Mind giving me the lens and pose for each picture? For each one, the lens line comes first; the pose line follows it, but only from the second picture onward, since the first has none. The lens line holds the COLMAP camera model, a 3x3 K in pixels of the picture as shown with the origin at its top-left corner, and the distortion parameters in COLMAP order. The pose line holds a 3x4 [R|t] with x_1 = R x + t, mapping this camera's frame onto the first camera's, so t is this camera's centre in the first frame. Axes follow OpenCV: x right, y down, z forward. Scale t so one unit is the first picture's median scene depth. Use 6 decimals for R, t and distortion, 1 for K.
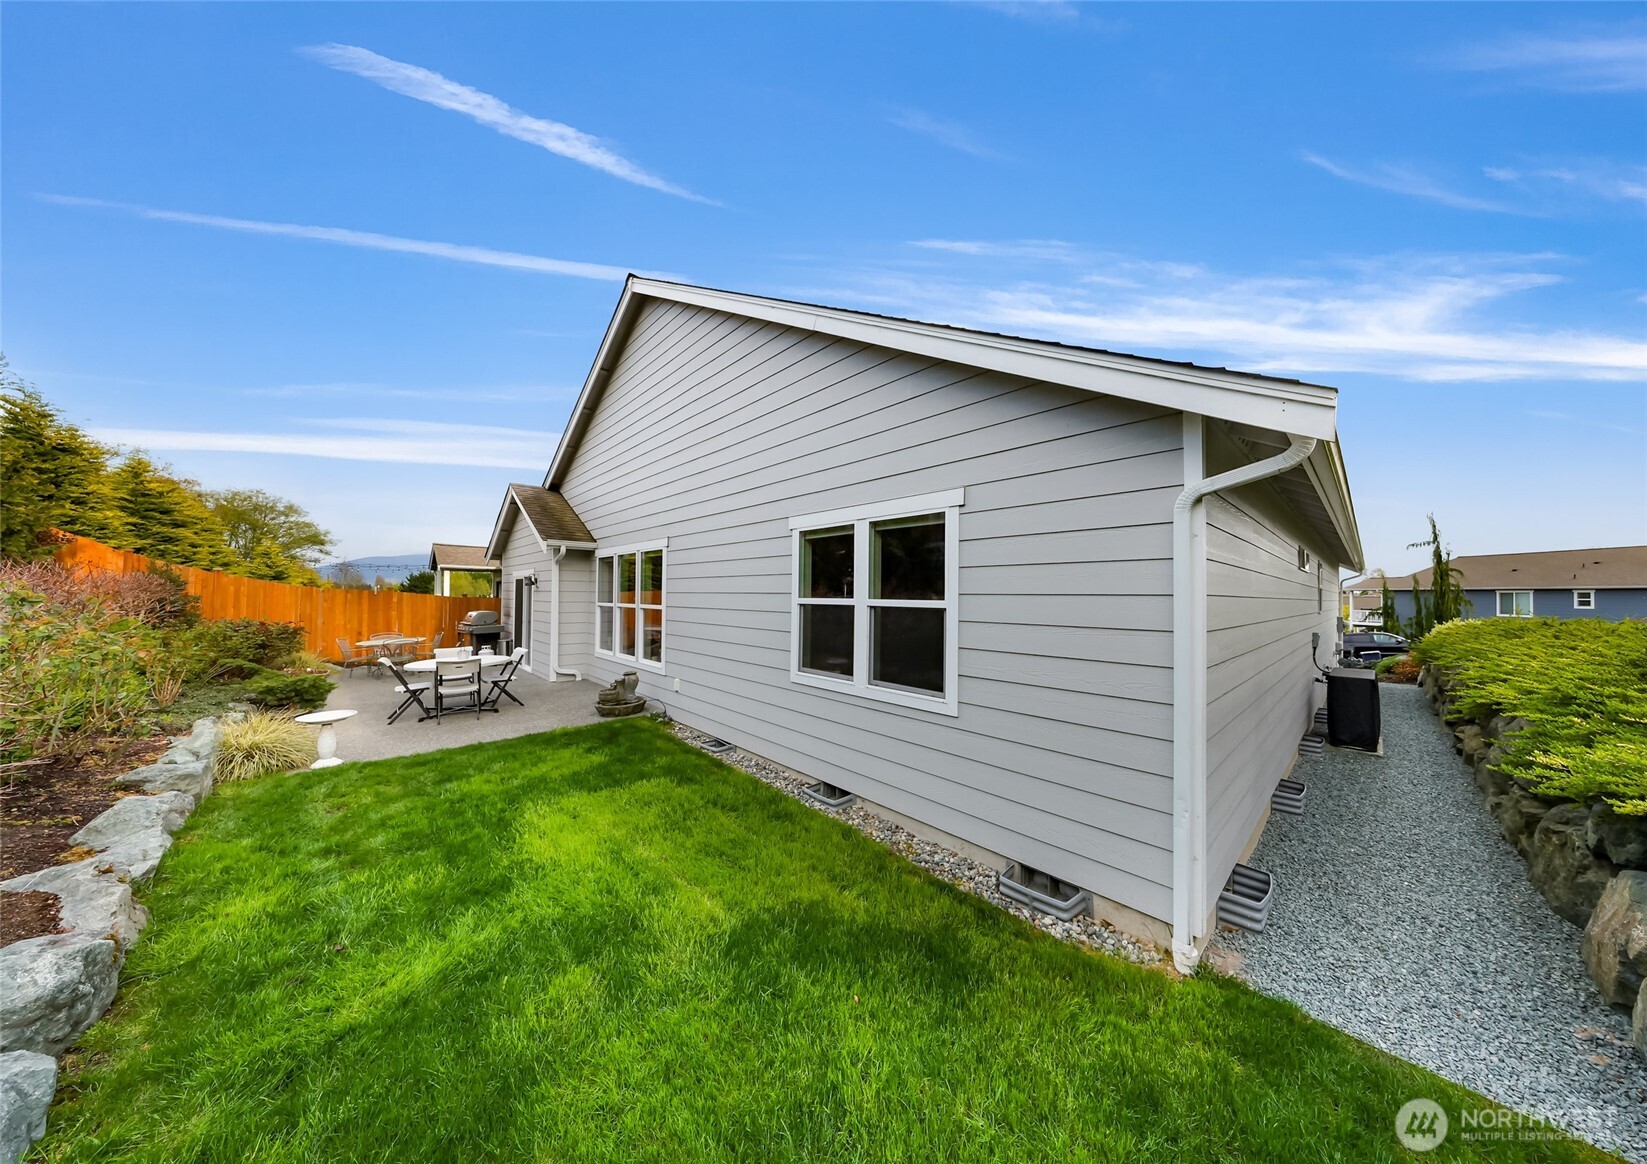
lens RADIAL K [[508.2, 0, 862.1], [0, 508.2, 594.8], [0, 0, 1]] dist [0.000291, 0.000076]
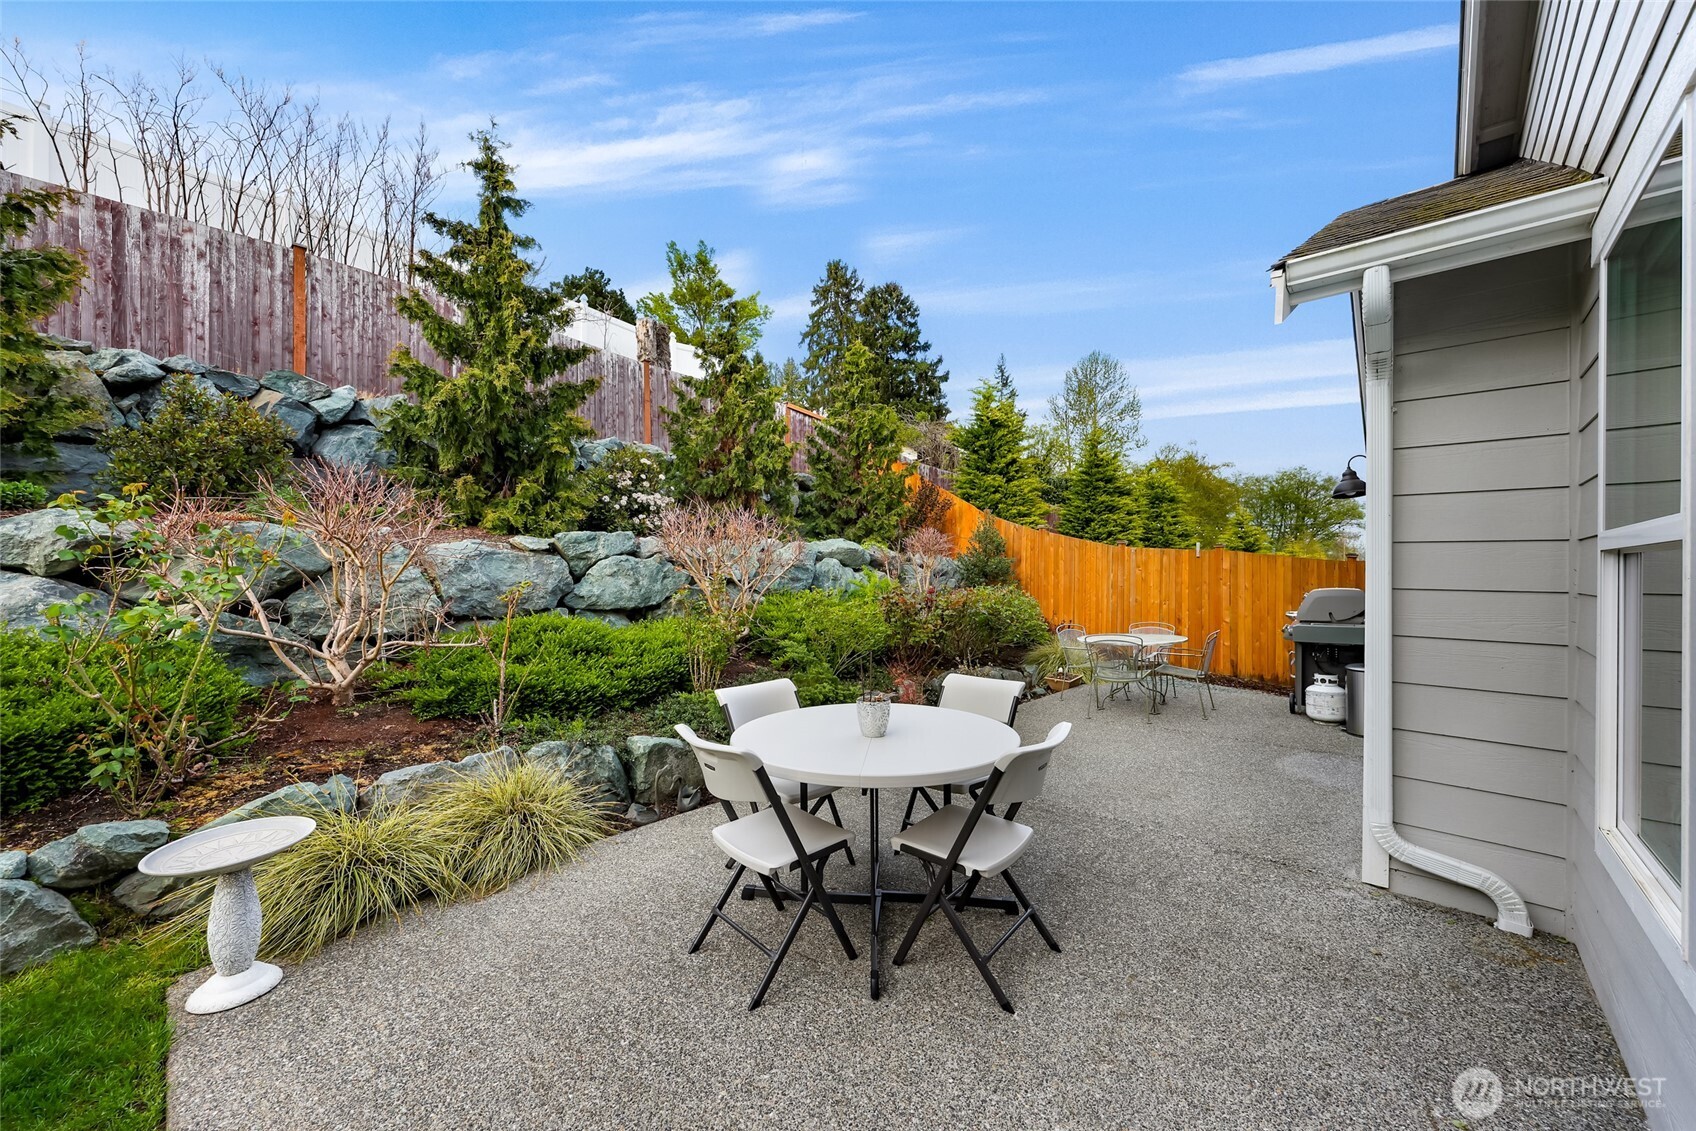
lens RADIAL K [[635.4, 0, 830.5], [0, 635.4, 567.5], [0, 0, 1]] dist [0.009044, -0.001016]
pose [[0.050253, -0.004856, -0.998725, -0.591506], [-0.010662, 0.999929, -0.005399, 0.053613], [0.998680, 0.010919, 0.050198, 1.338812]]
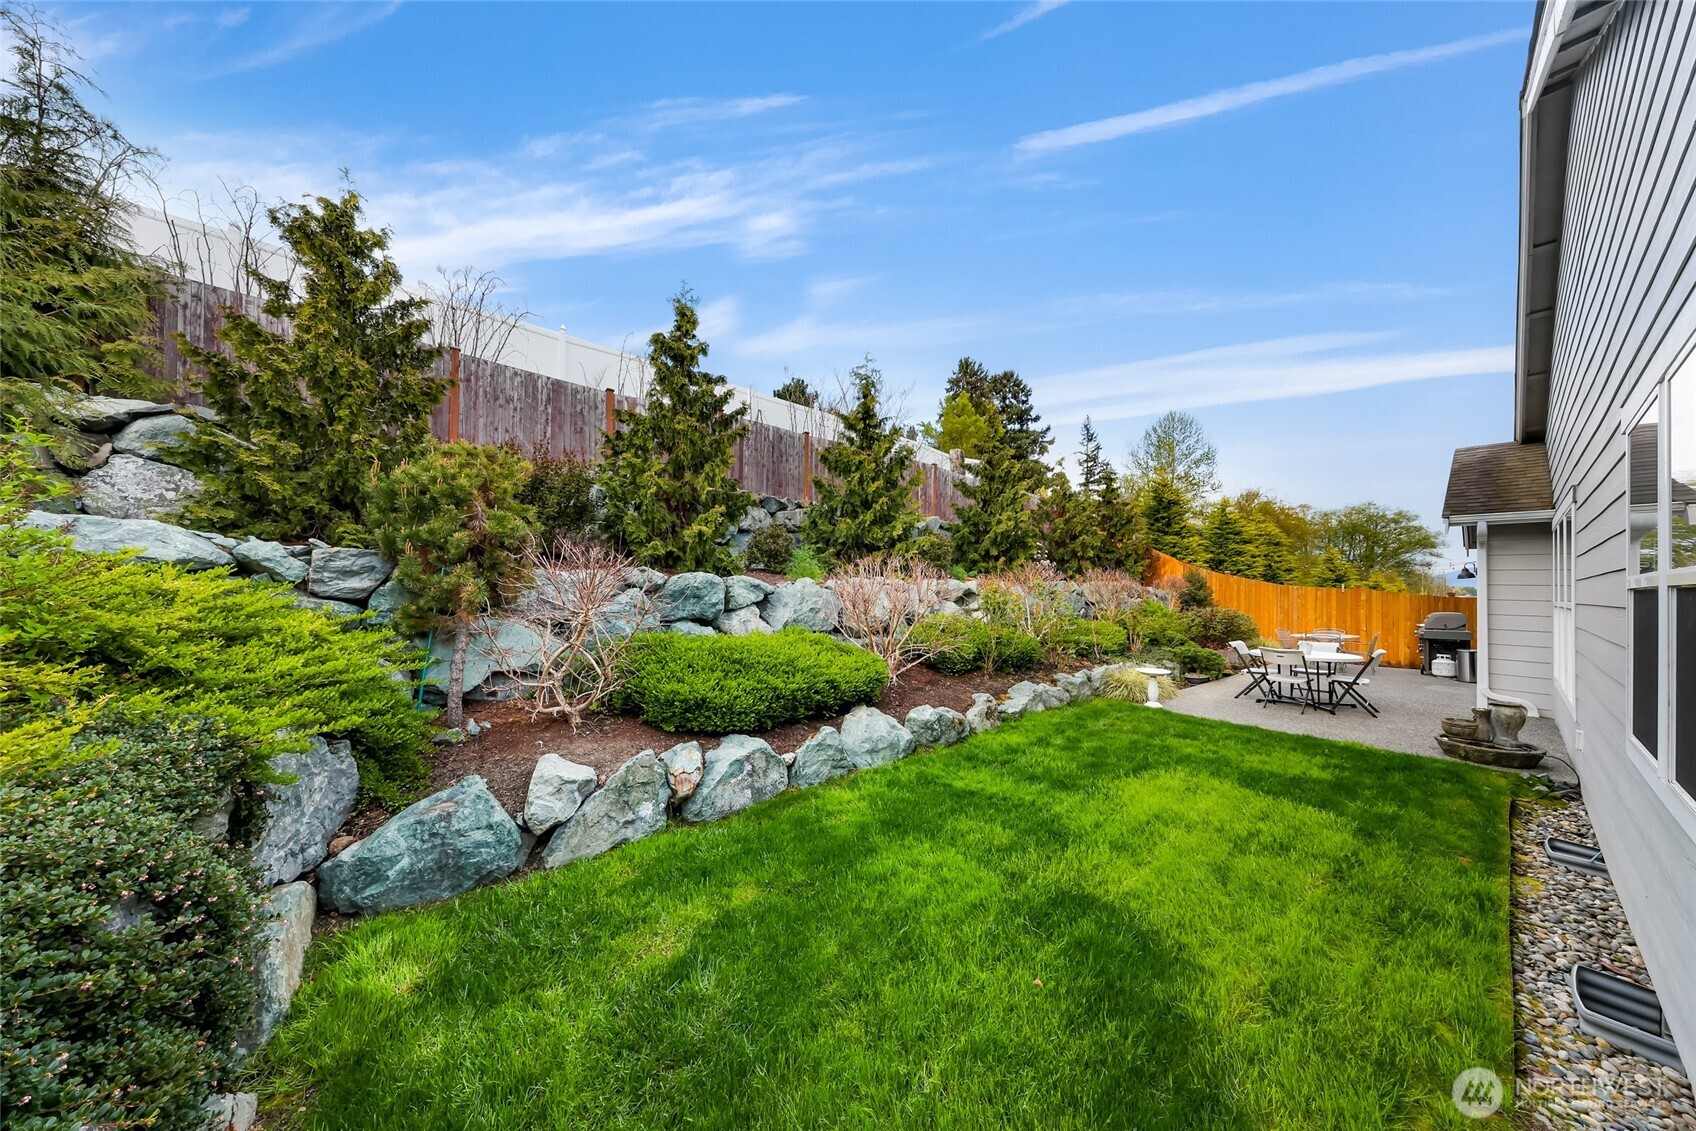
lens RADIAL K [[503.3, 0, 843.5], [0, 503.3, 578.2], [0, 0, 1]] dist [0.001444, -0.000095]
pose [[-0.118962, -0.023065, -0.992631, 0.412395], [-0.019906, 0.999585, -0.020841, 0.031255], [0.992699, 0.017280, -0.119372, 0.315292]]
